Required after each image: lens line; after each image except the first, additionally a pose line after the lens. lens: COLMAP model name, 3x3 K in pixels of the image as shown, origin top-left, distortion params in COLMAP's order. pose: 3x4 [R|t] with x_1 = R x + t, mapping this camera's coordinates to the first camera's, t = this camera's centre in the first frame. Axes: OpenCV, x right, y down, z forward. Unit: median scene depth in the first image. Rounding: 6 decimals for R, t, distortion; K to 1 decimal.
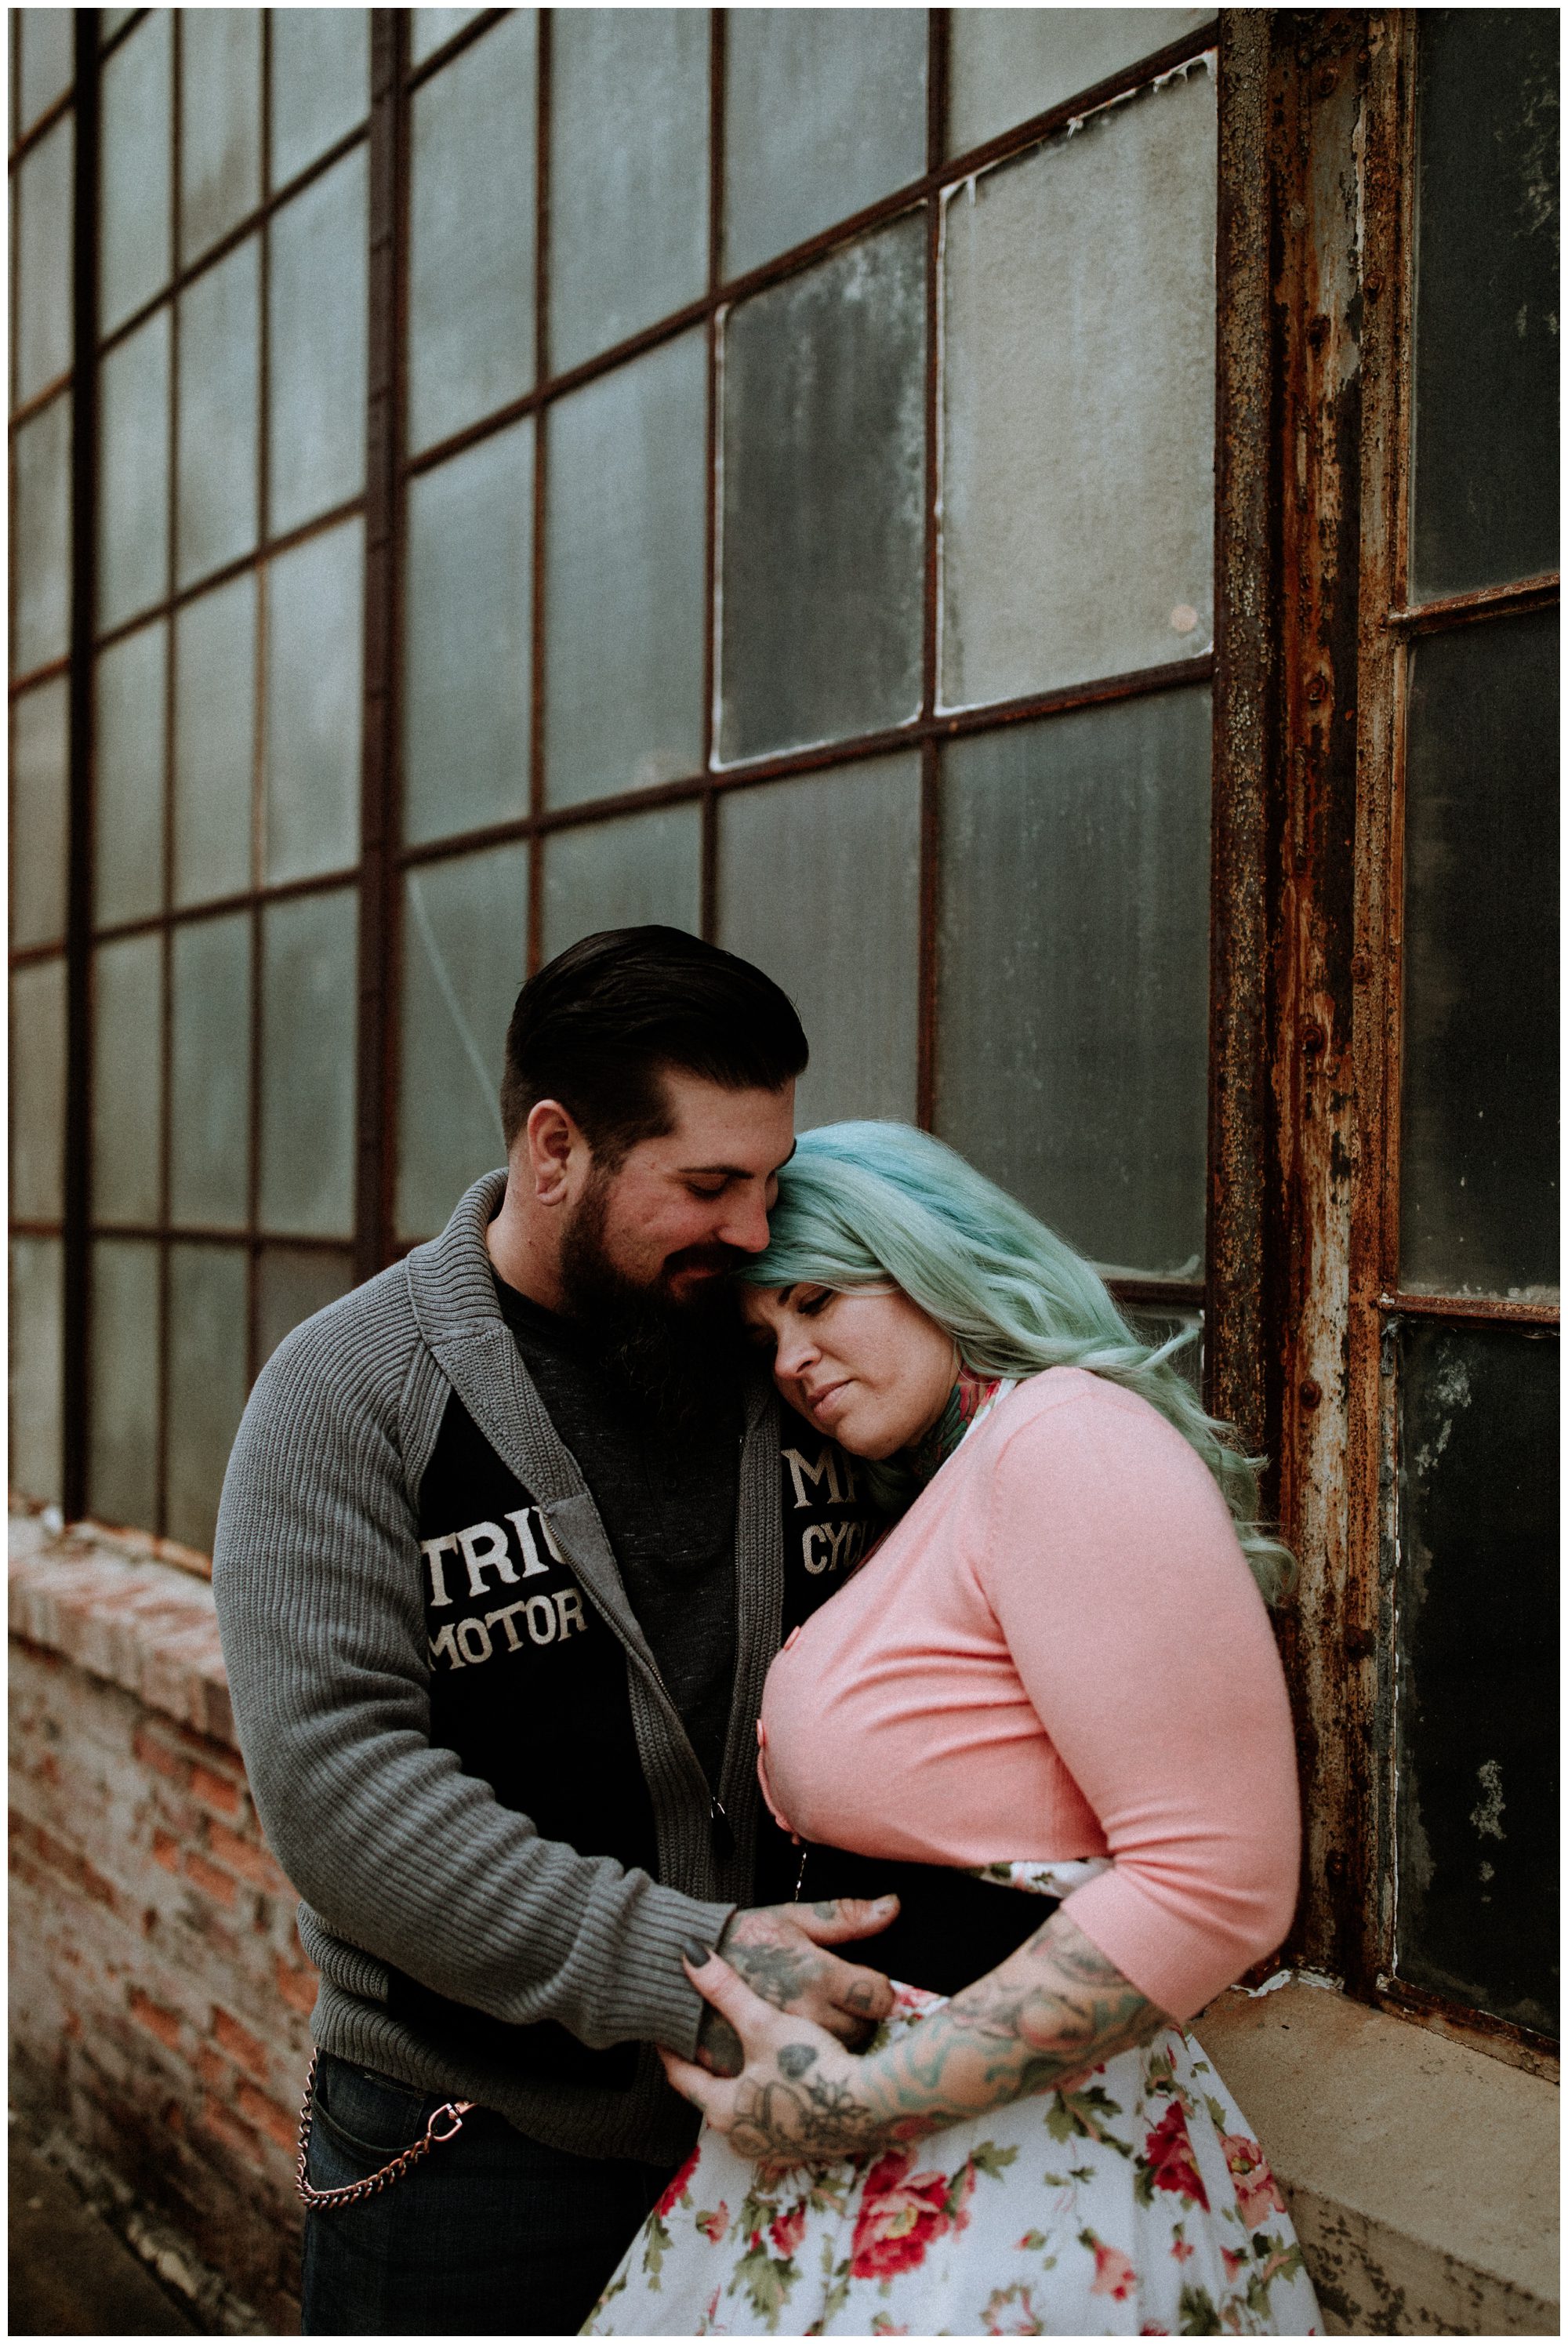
lens RADIAL K [[2130.8, 0, 786.2], [0, 2130.8, 1159.8], [0, 0, 1]] dist [0.027919, -0.024333]
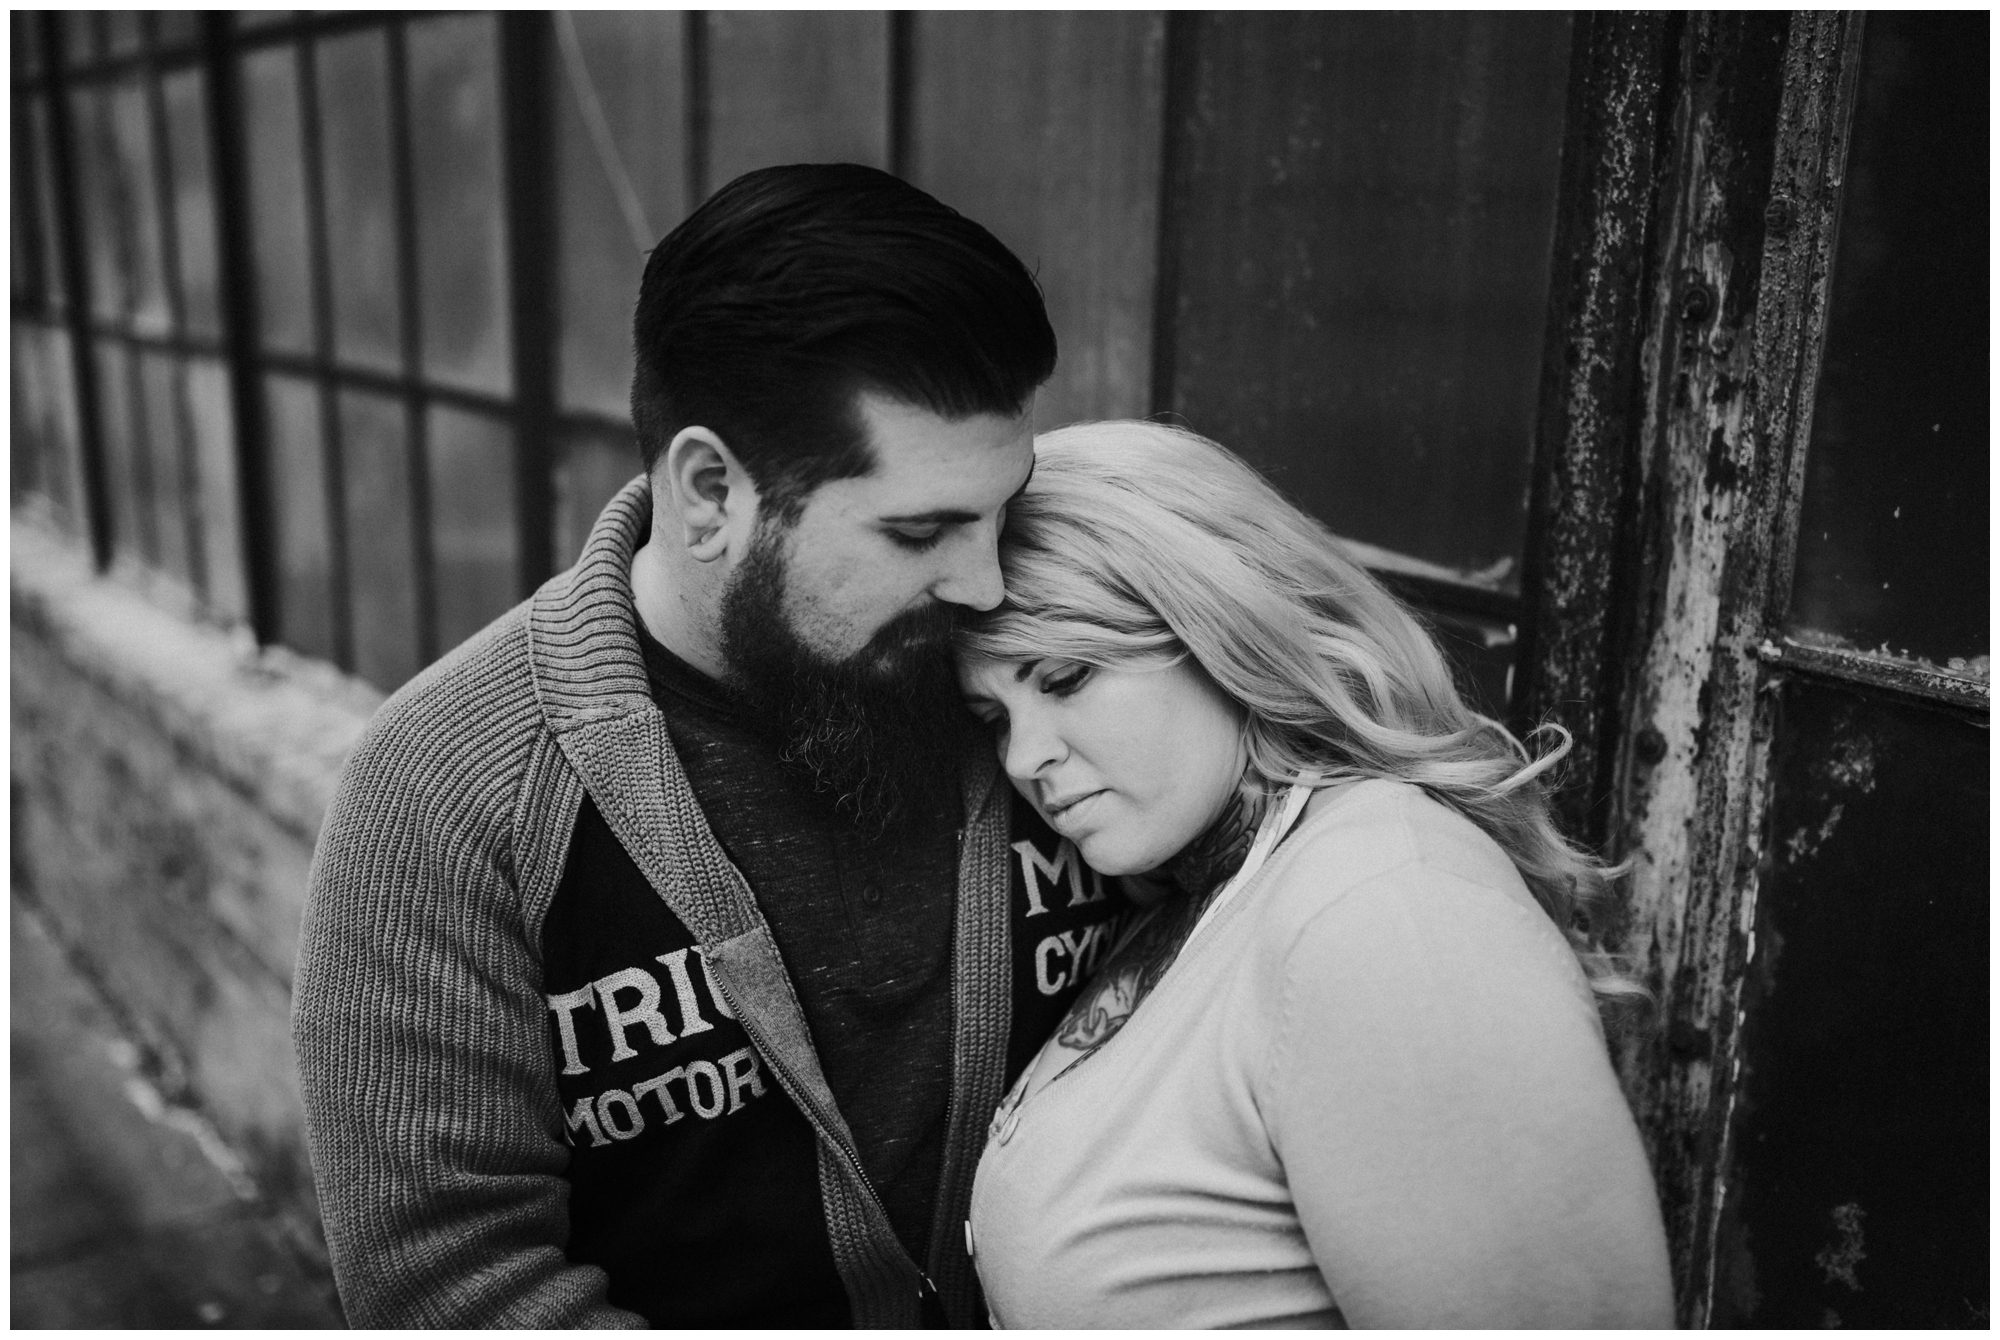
lens RADIAL K [[1818.0, 0, 1005.4], [0, 1818.0, 689.1], [0, 0, 1]] dist [0.027919, -0.024333]
pose [[0.999894, 0.009208, 0.011307, -0.012520], [-0.011587, 0.972456, 0.232797, -0.079089], [-0.008852, -0.232903, 0.972460, 0.354201]]
